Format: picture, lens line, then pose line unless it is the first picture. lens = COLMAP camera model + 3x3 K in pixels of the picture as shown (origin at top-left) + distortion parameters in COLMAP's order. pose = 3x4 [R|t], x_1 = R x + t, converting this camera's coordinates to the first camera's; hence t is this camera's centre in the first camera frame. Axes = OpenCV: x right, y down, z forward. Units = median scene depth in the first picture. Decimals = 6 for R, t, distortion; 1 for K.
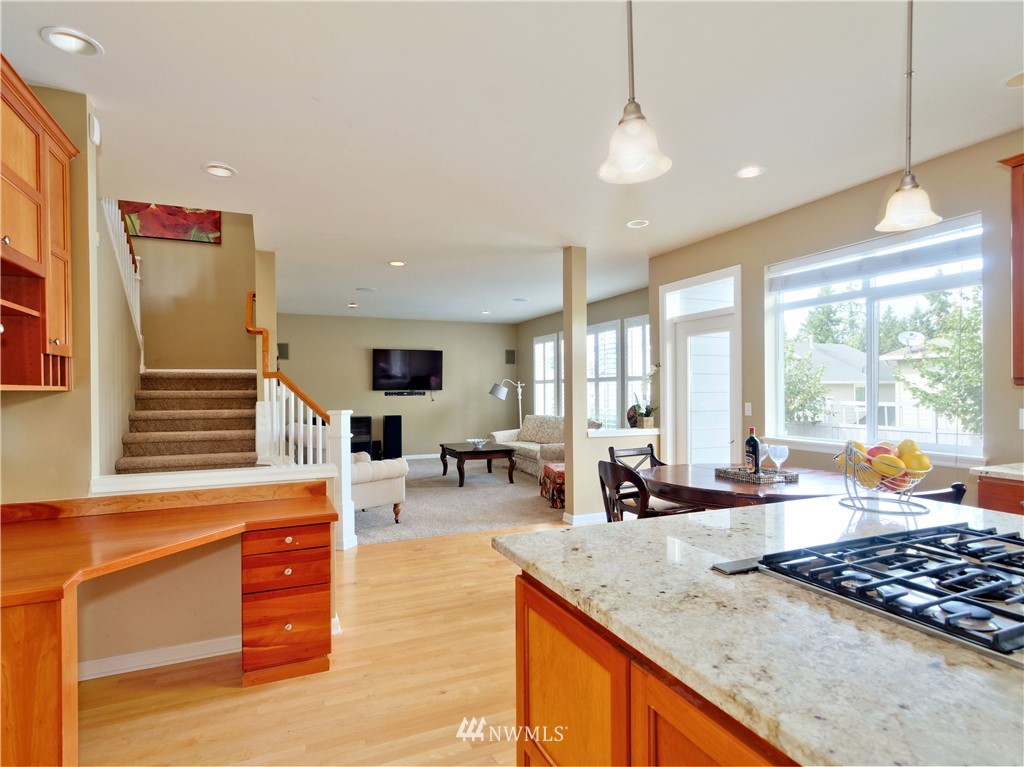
lens RADIAL K [[552.0, 0, 515.3], [0, 552.0, 387.0], [0, 0, 1]] dist [0.008944, -0.001703]
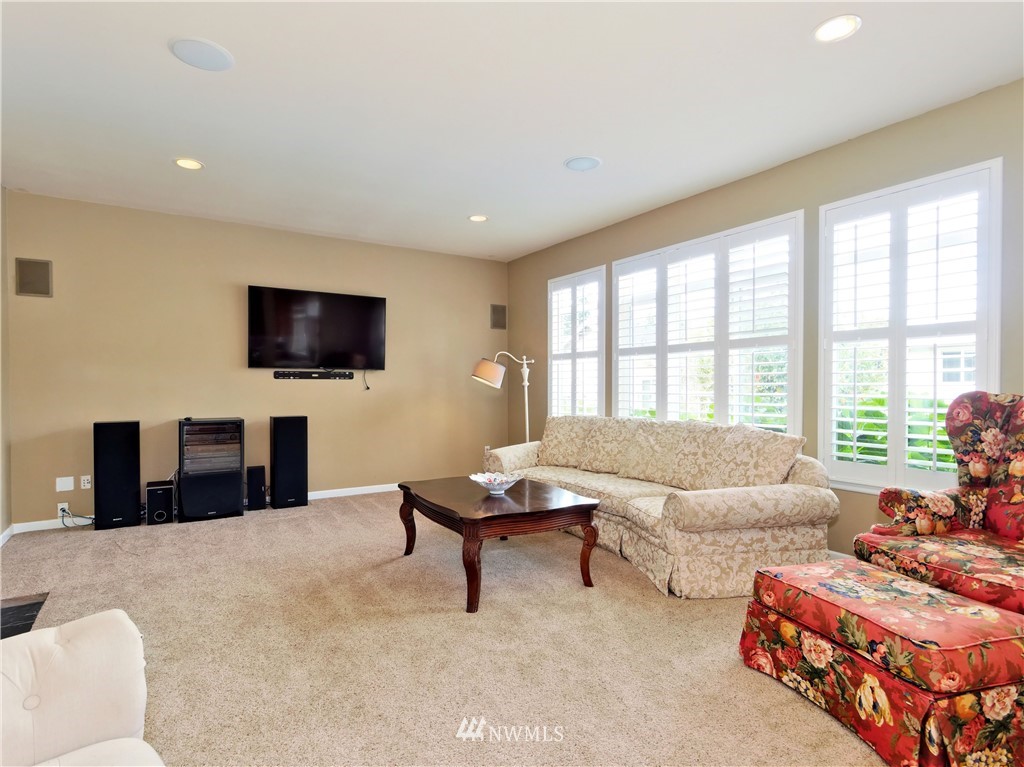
lens RADIAL K [[552.0, 0, 509.1], [0, 552.0, 387.4], [0, 0, 1]] dist [0.008944, -0.001703]
pose [[0.989136, 0.005932, 0.146886, -0.095017], [-0.007208, 0.999941, 0.008159, 0.018492], [-0.146829, -0.009129, 0.989120, 0.458634]]
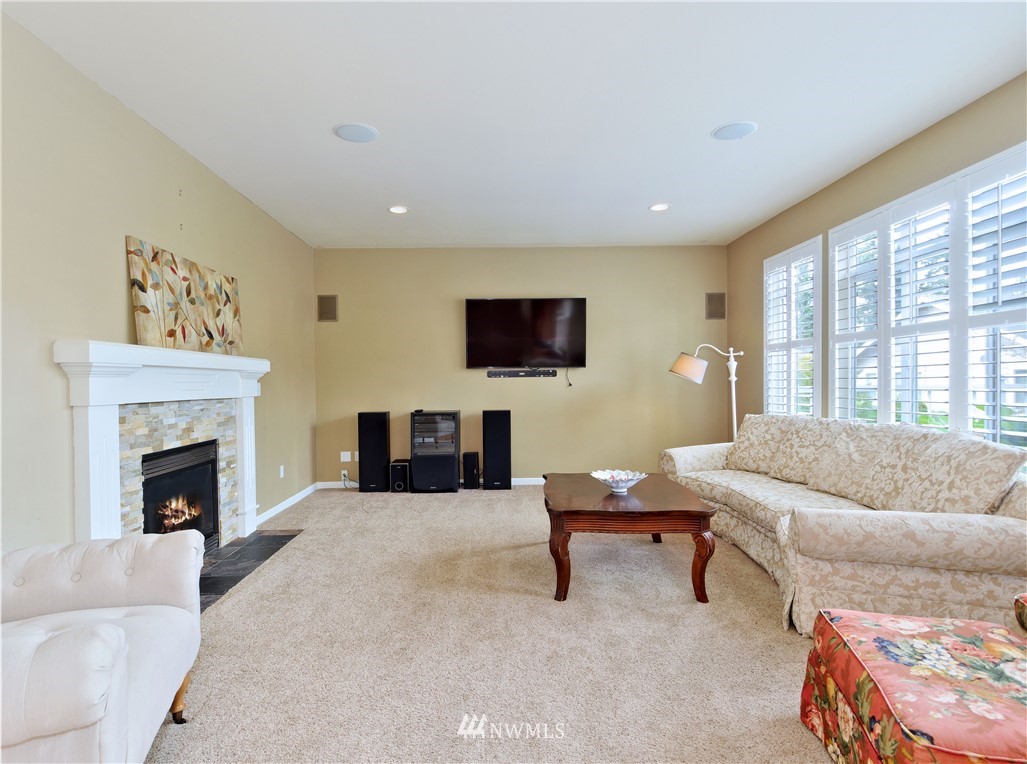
lens RADIAL K [[553.6, 0, 496.2], [0, 553.6, 386.4], [0, 0, 1]] dist [0.008944, -0.001703]
pose [[0.917375, -0.001851, -0.398020, 0.011584], [0.008057, 0.999871, 0.013920, 0.017559], [0.397943, -0.015977, 0.917271, 0.457655]]
